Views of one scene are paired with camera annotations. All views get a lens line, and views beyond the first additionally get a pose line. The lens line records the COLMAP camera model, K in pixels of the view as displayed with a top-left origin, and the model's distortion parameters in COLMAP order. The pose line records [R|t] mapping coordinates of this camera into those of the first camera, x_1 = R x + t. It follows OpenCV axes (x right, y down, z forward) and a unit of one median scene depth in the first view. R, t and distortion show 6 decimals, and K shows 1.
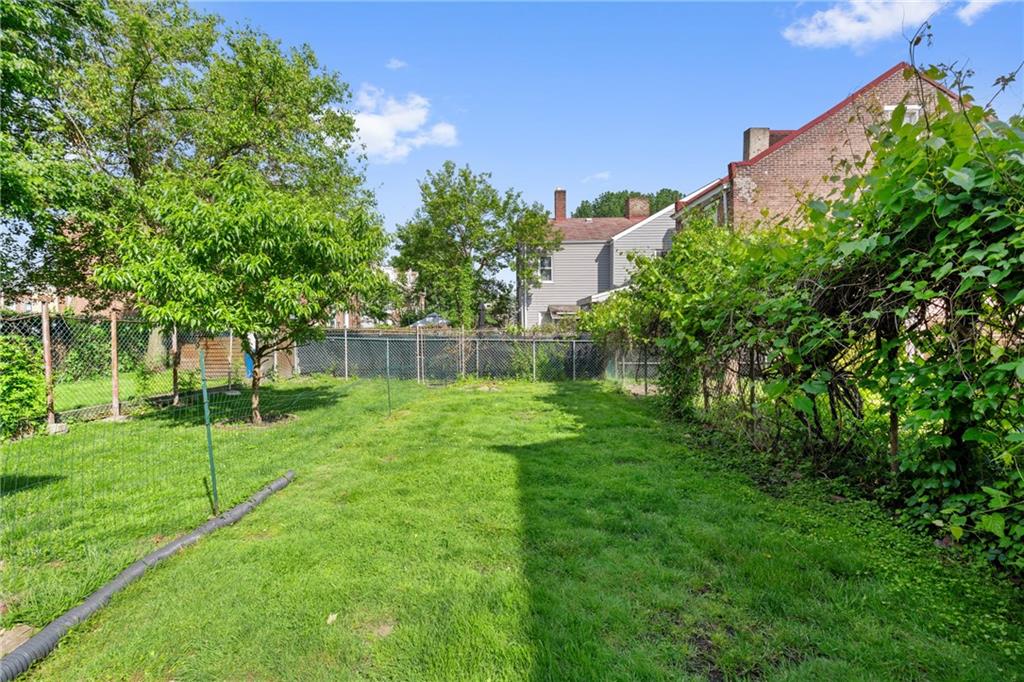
lens RADIAL K [[462.9, 0, 507.4], [0, 462.9, 338.5], [0, 0, 1]] dist [-0.008032, 0.003735]
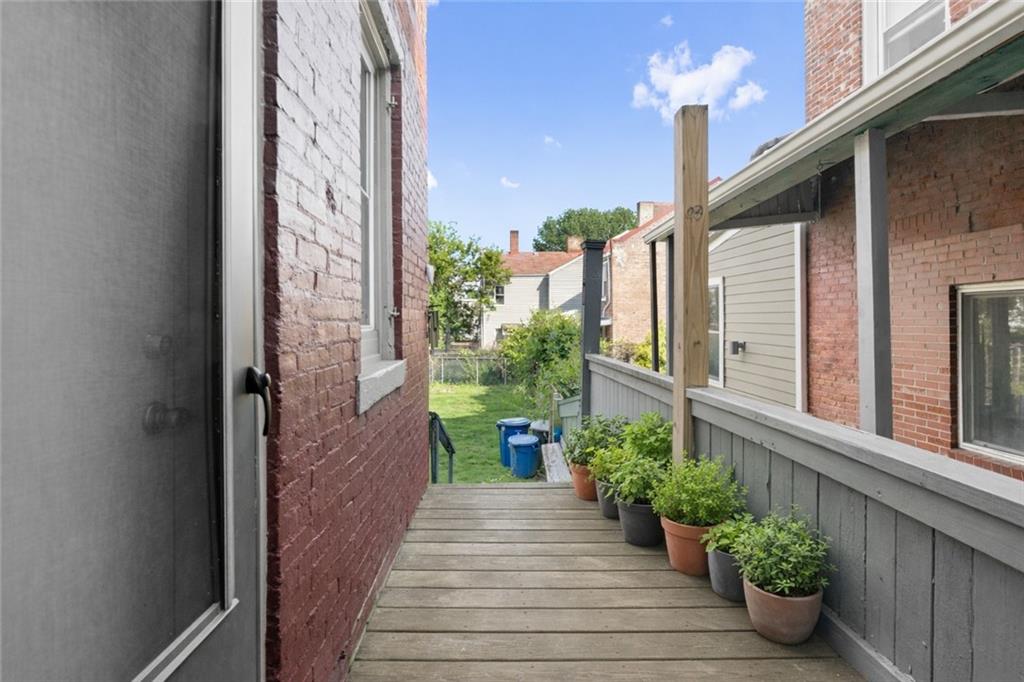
lens RADIAL K [[466.6, 0, 509.9], [0, 466.6, 330.4], [0, 0, 1]] dist [-0.000488, 0.000001]
pose [[0.998918, -0.001587, 0.046481, 0.094873], [0.001776, 0.999990, -0.004033, -0.089299], [-0.046474, 0.004112, 0.998911, -0.604492]]
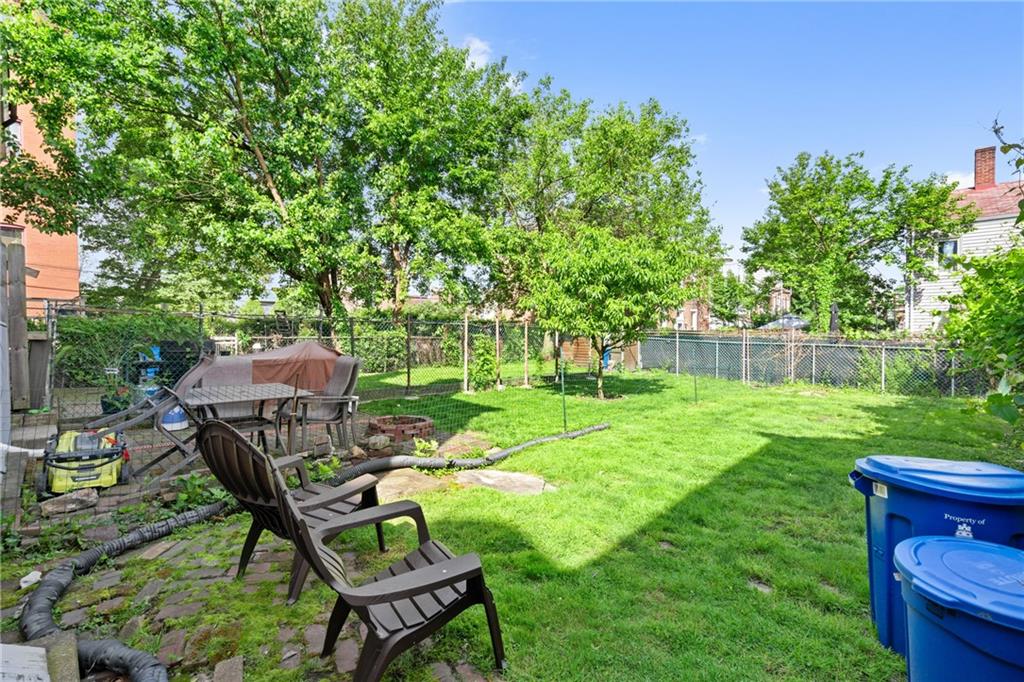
lens RADIAL K [[462.9, 0, 507.0], [0, 462.9, 335.2], [0, 0, 1]] dist [-0.008032, 0.003735]
pose [[0.733912, 0.015585, -0.679066, 0.128557], [-0.020135, 0.999797, 0.001185, -0.005663], [0.678947, 0.012804, 0.734076, -0.152884]]
